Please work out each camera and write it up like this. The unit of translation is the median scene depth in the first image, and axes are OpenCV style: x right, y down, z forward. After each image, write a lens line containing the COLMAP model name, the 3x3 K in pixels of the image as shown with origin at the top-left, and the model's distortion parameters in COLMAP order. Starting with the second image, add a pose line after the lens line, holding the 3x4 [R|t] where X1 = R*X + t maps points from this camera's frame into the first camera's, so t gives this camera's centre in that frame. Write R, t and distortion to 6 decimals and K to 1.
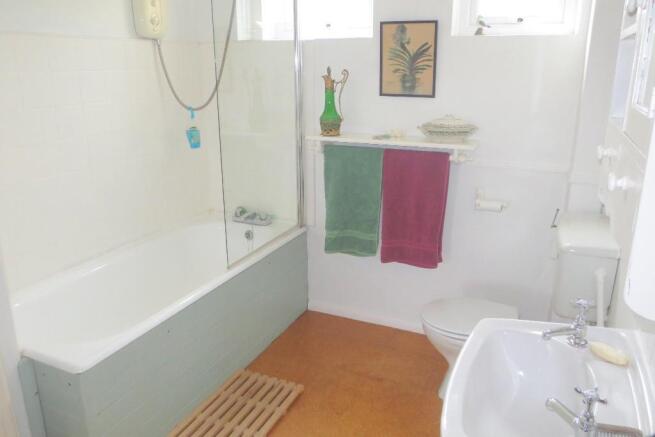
lens RADIAL K [[500.4, 0, 327.5], [0, 500.4, 218.5], [0, 0, 1]] dist [-0.044970, 0.002547]
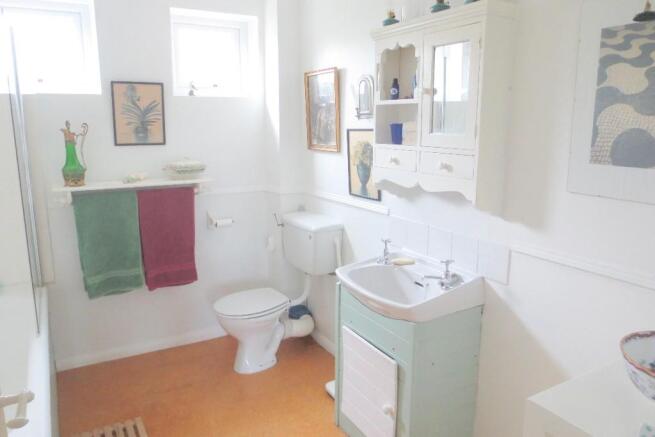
lens RADIAL K [[500.4, 0, 327.5], [0, 500.4, 218.5], [0, 0, 1]] dist [-0.044970, 0.002547]
pose [[0.591024, -0.154551, 0.791710, -0.531483], [0.231888, 0.972598, 0.016754, 0.003407], [-0.772605, 0.173686, 0.610668, -0.014113]]
